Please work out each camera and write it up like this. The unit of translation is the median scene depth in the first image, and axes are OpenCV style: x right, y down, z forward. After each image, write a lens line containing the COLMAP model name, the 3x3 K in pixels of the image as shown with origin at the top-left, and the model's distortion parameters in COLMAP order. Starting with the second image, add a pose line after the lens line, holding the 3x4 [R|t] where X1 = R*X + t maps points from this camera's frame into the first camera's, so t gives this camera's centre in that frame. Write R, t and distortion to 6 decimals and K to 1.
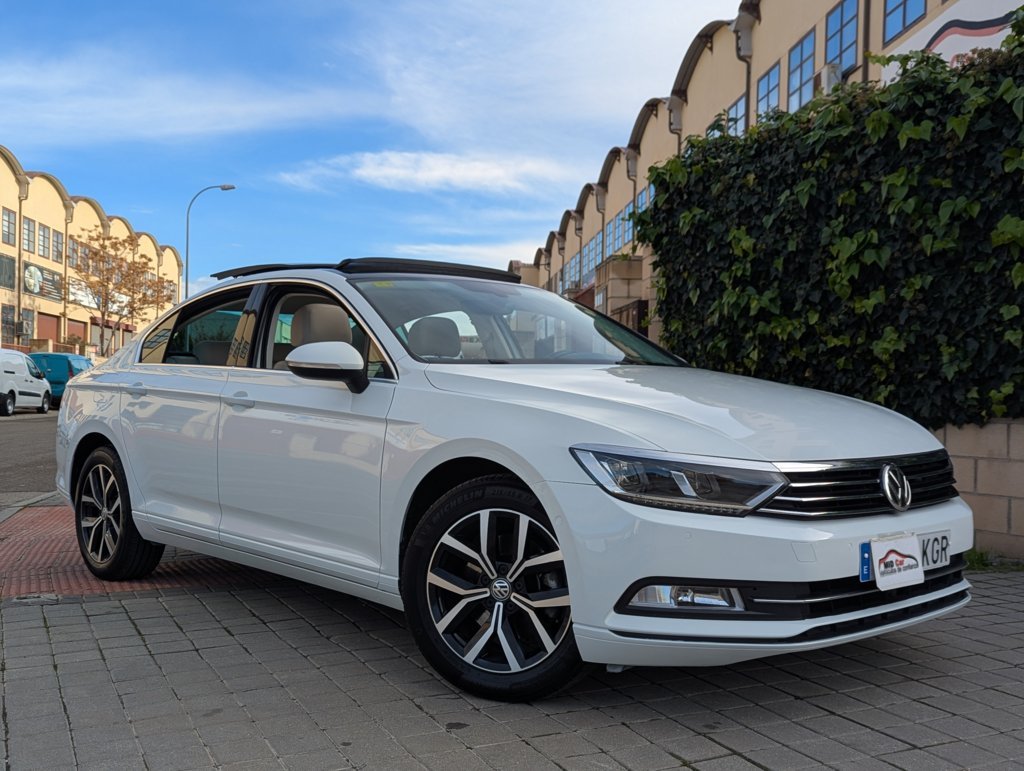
lens RADIAL K [[1077.6, 0, 507.8], [0, 1077.6, 384.1], [0, 0, 1]] dist [0.050162, -0.038866]
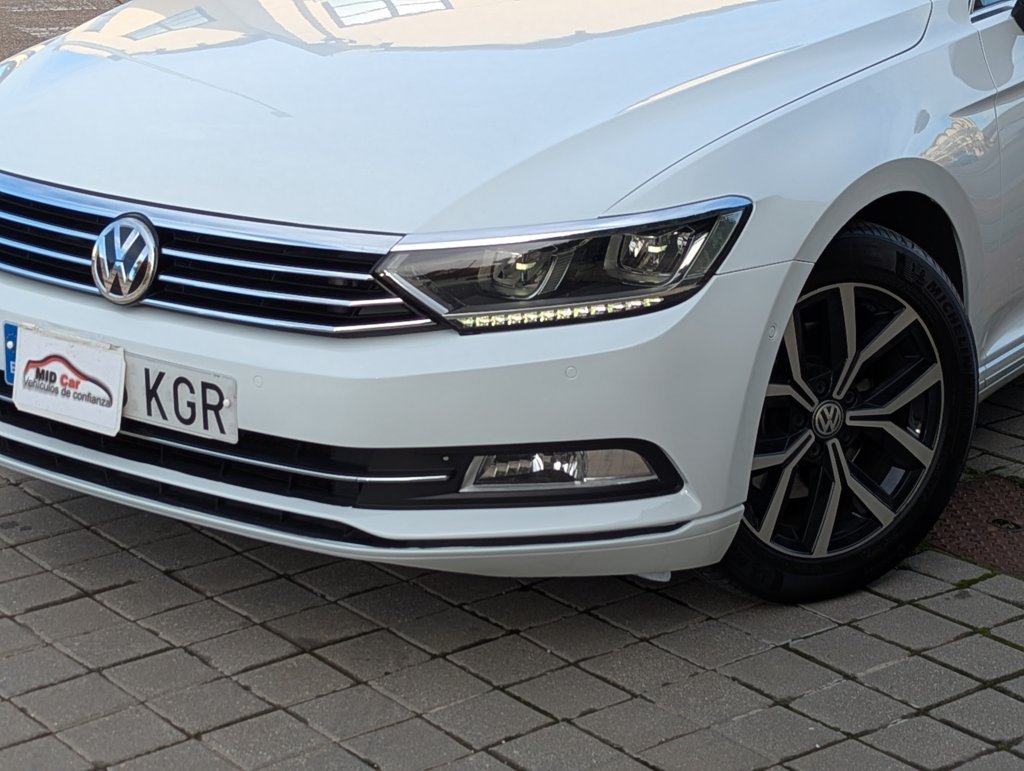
lens RADIAL K [[2125.2, 0, 512.0], [0, 2125.2, 385.5], [0, 0, 1]] dist [0.204494, -0.669719]
pose [[0.216227, 0.281985, -0.934735, 0.741628], [-0.001432, 0.957475, 0.288514, -0.080364], [0.976342, -0.061046, 0.207435, 0.503801]]
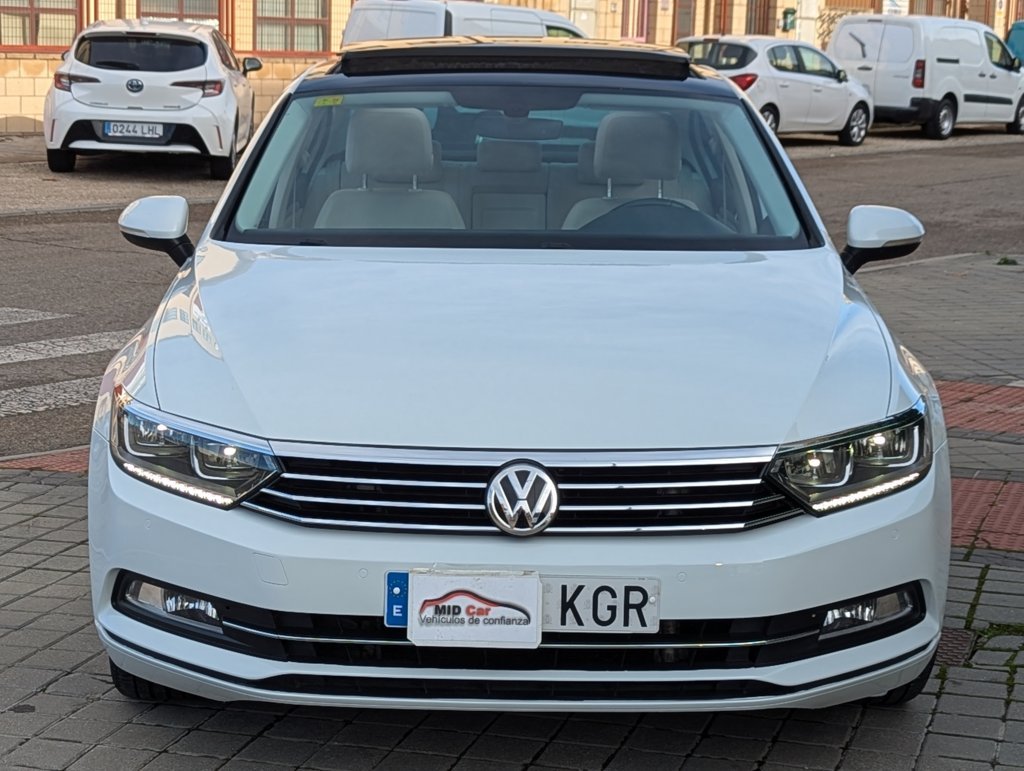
lens RADIAL K [[2125.2, 0, 512.0], [0, 2125.2, 385.5], [0, 0, 1]] dist [0.204494, -0.669719]
pose [[0.753803, 0.110864, -0.647680, 0.610631], [-0.011211, 0.987691, 0.156016, -0.088598], [0.657005, -0.110344, 0.745768, 0.029853]]
